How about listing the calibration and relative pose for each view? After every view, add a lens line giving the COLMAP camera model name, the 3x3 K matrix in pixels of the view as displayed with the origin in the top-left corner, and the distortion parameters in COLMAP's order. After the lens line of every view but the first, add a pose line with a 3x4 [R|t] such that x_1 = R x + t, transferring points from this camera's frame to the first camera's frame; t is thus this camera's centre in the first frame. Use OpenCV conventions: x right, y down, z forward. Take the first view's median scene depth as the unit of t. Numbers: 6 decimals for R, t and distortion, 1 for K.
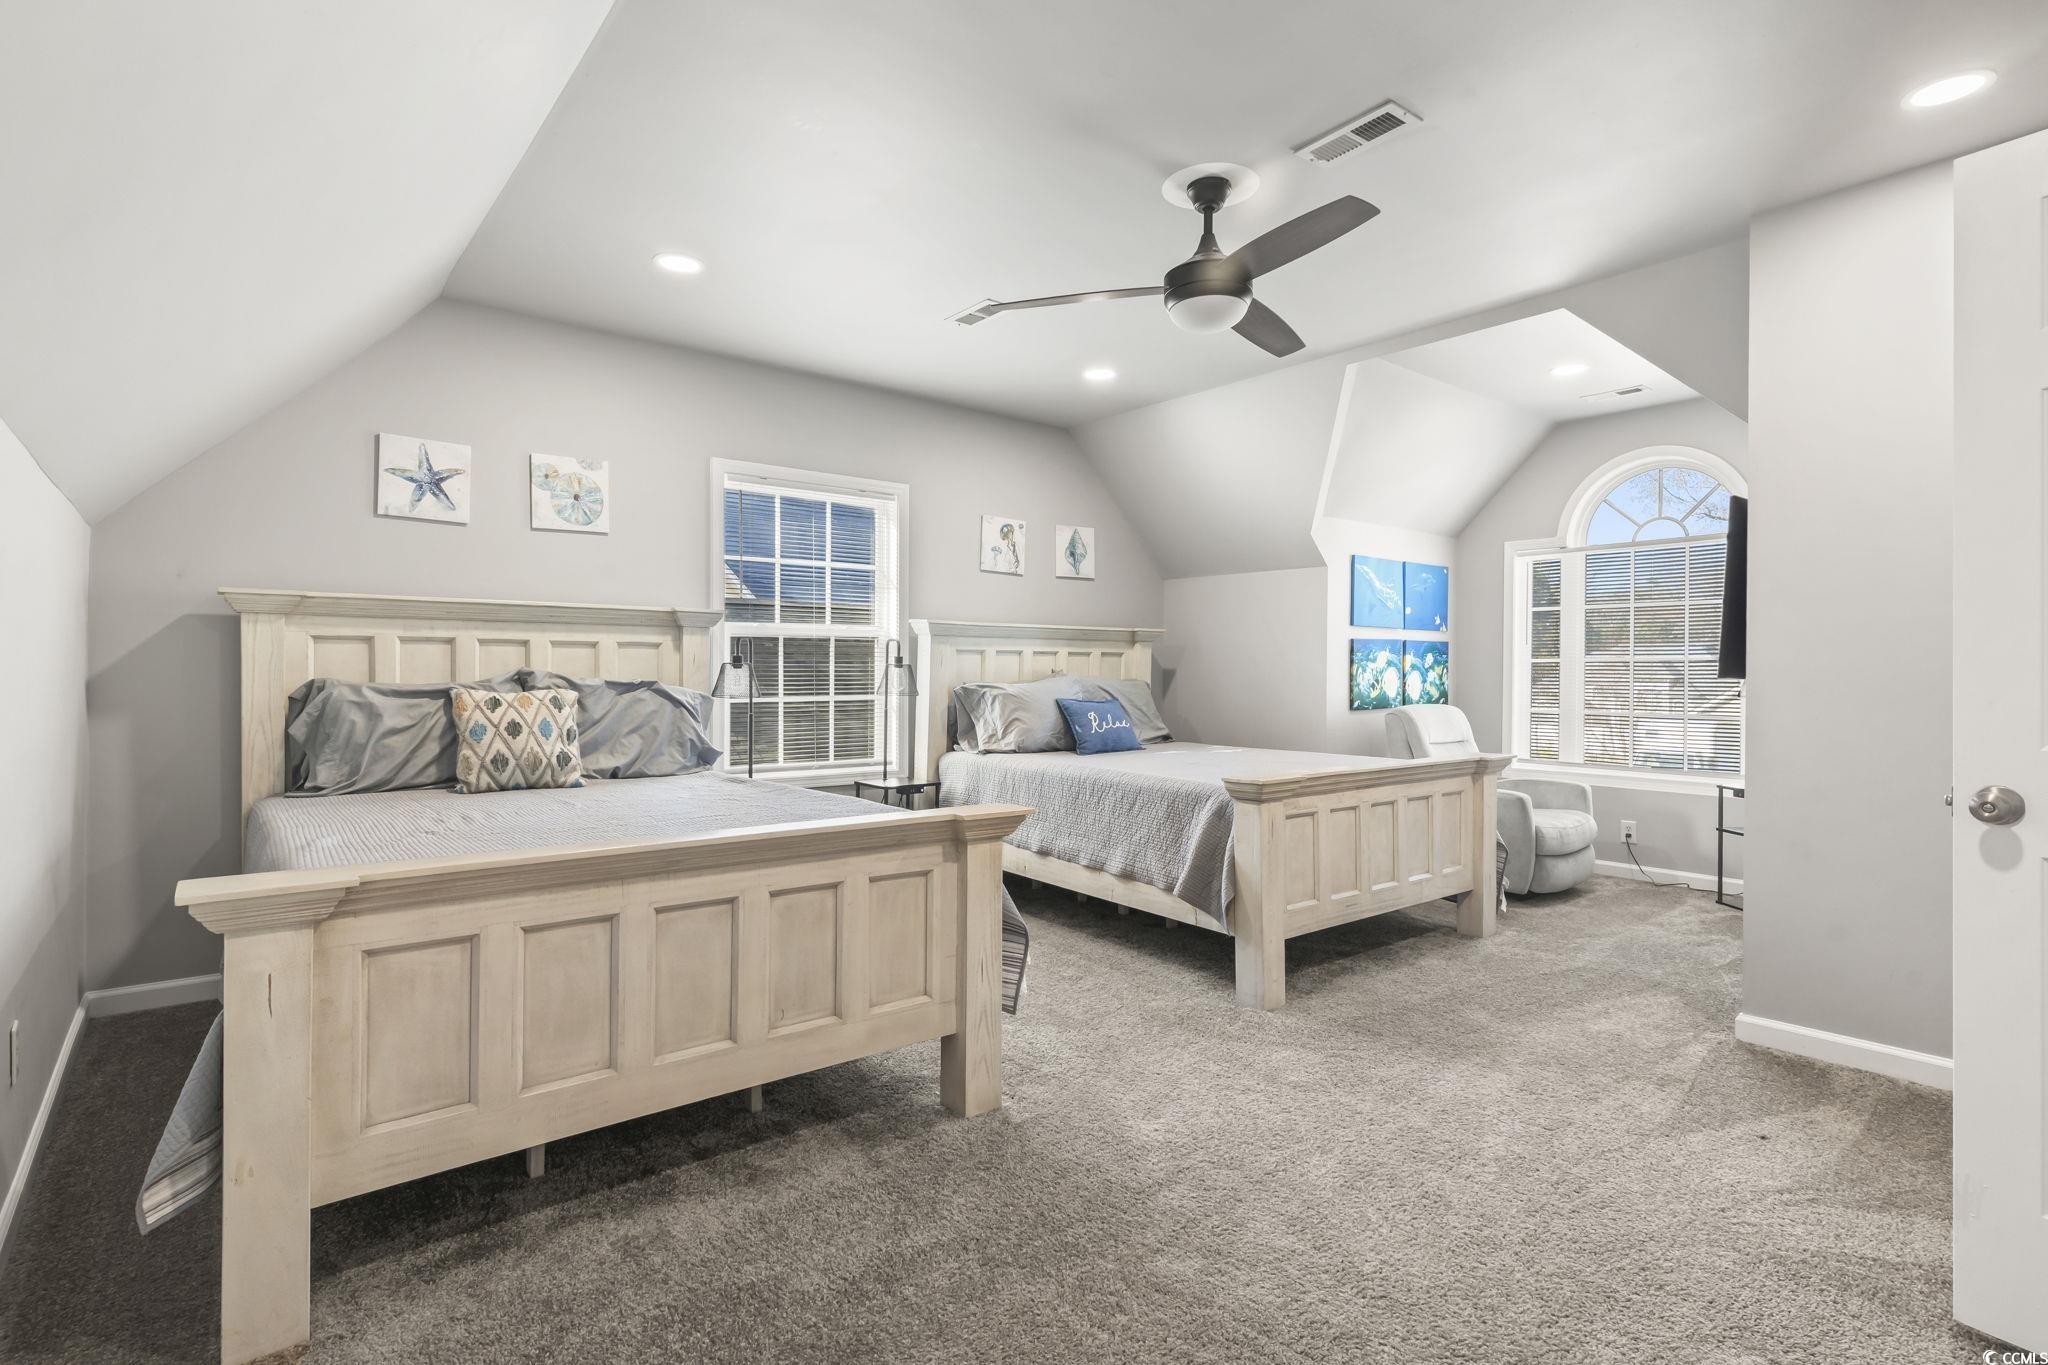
lens RADIAL K [[981.3, 0, 1017.7], [0, 981.3, 683.5], [0, 0, 1]] dist [-0.001845, 0.001152]
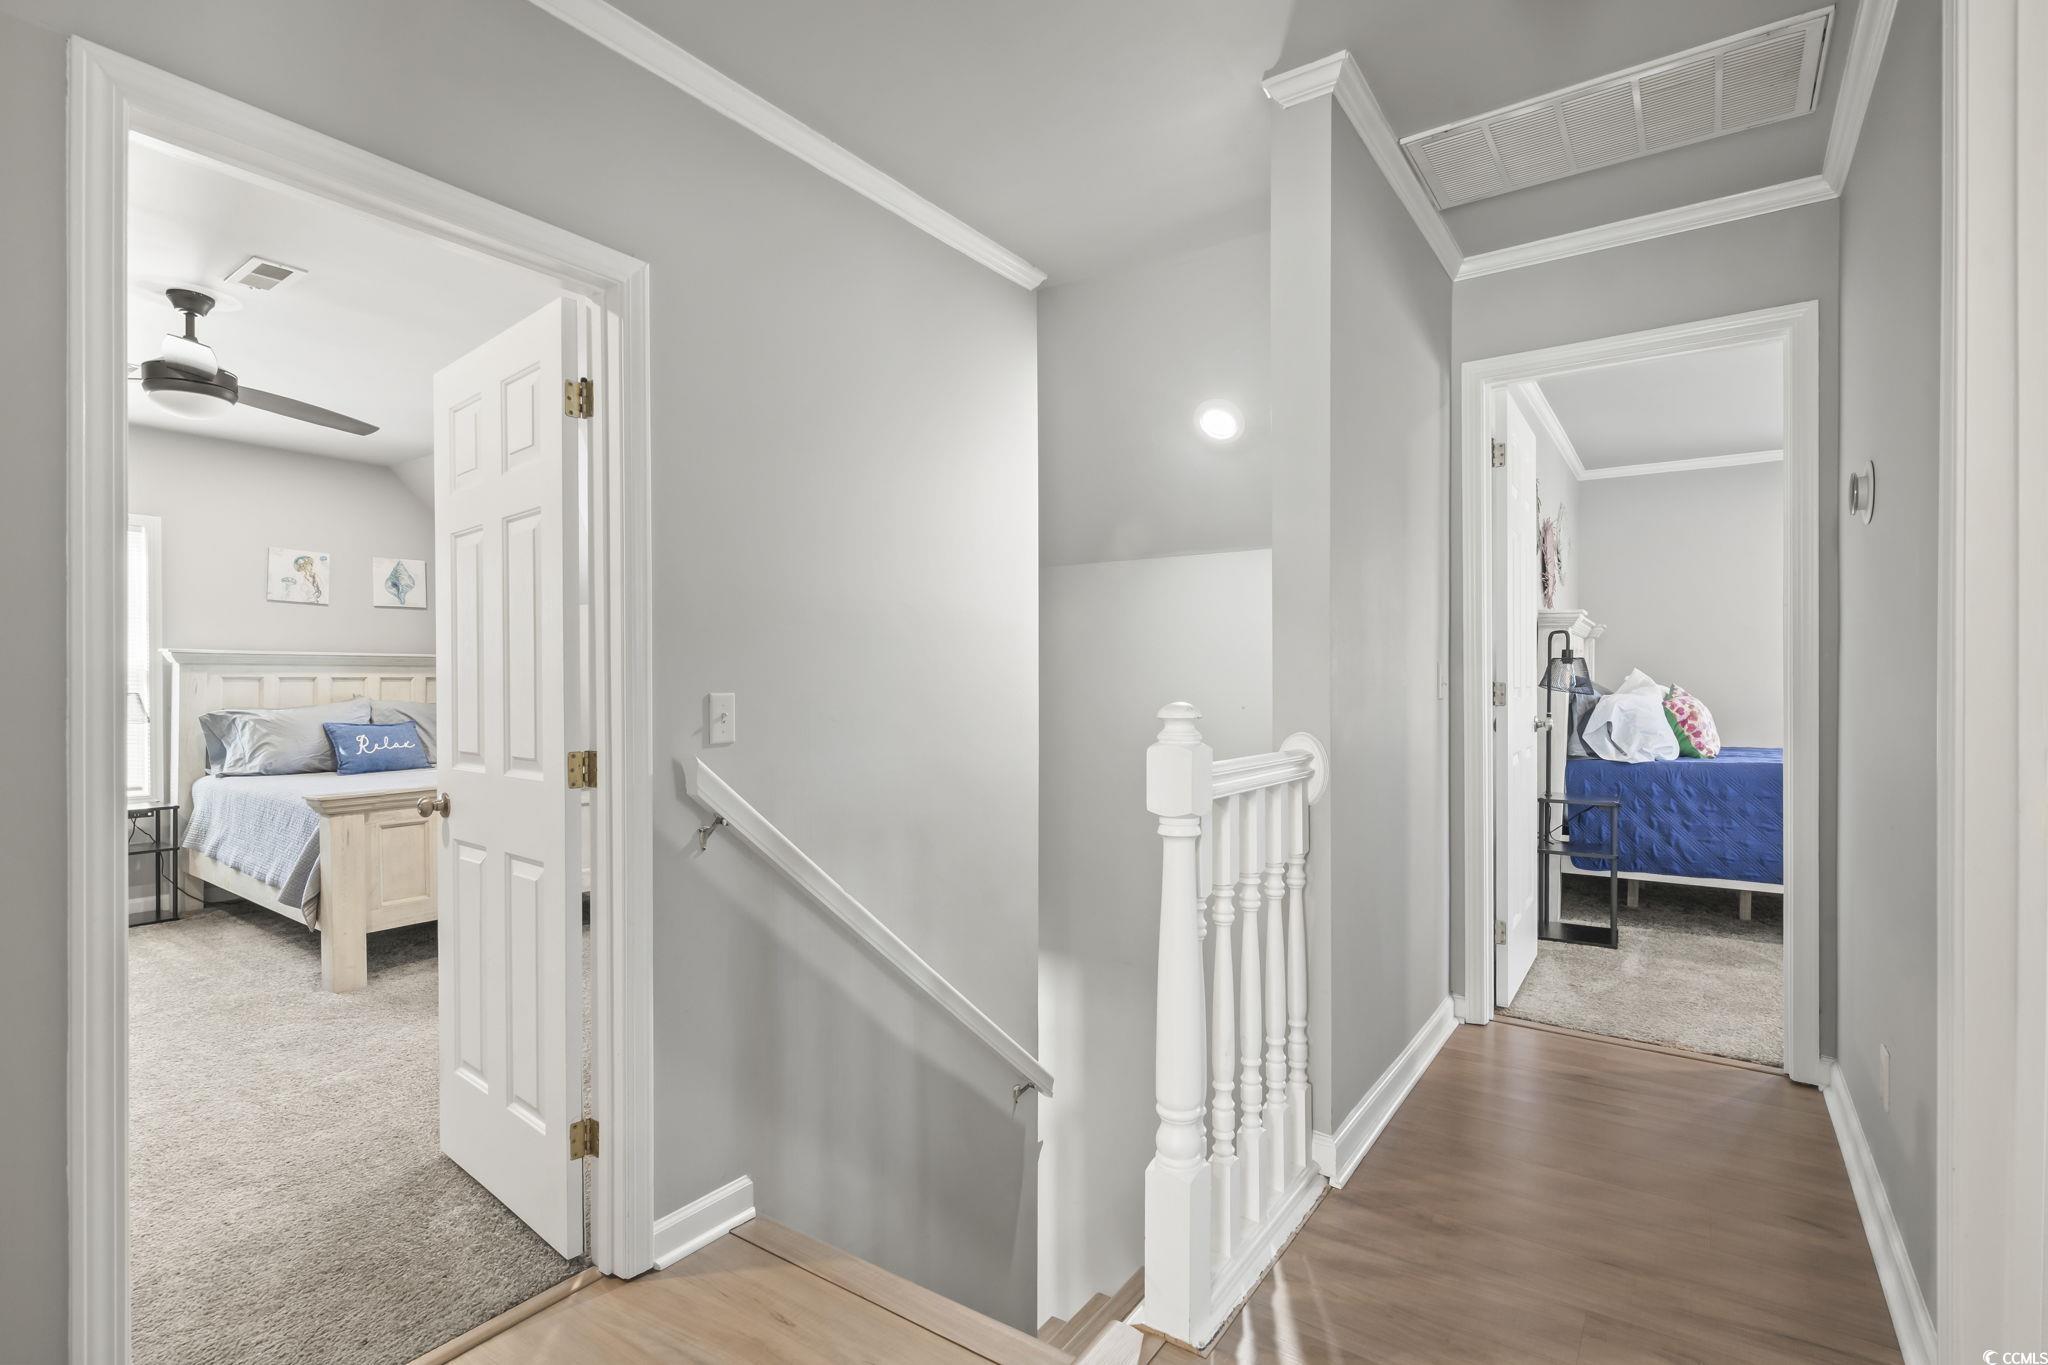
lens RADIAL K [[981.3, 0, 1024.2], [0, 981.3, 684.8], [0, 0, 1]] dist [-0.001845, 0.001152]
pose [[0.964096, -0.005597, 0.265494, 0.496390], [0.007771, 0.999944, -0.007142, -0.012689], [-0.265440, 0.008949, 0.964086, -0.233469]]
